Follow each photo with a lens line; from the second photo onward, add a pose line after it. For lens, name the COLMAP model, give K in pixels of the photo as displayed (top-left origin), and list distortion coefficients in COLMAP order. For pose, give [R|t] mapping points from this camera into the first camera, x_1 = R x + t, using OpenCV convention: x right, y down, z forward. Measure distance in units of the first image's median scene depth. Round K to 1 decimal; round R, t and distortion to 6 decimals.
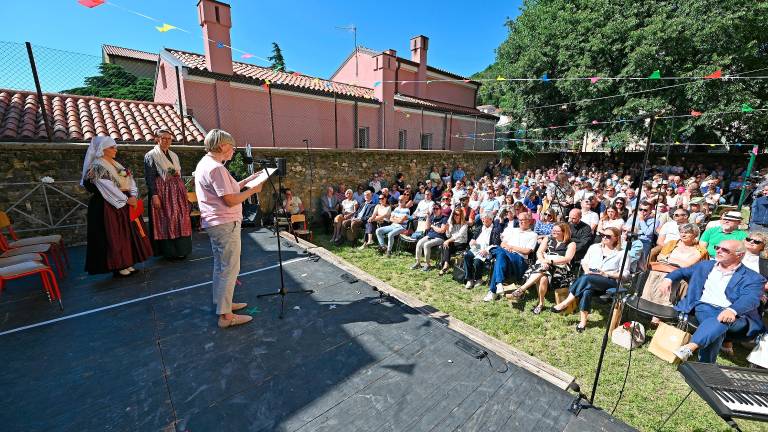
lens RADIAL K [[300.5, 0, 384.0], [0, 300.5, 216.0], [0, 0, 1]] dist [0.008863, -0.000201]
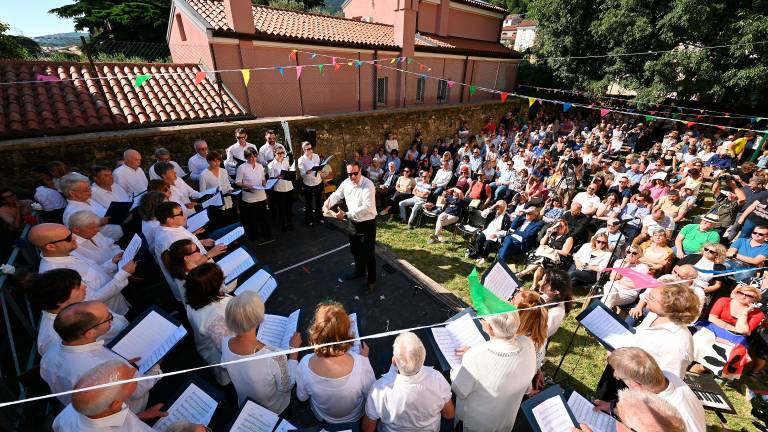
lens RADIAL K [[300.5, 0, 384.0], [0, 300.5, 216.0], [0, 0, 1]] dist [0.008863, -0.000201]
pose [[0.999590, 0.024838, -0.014267, -0.054916], [-0.020573, 0.969110, 0.245770, -0.142620], [0.019930, -0.245375, 0.969223, -0.087266]]
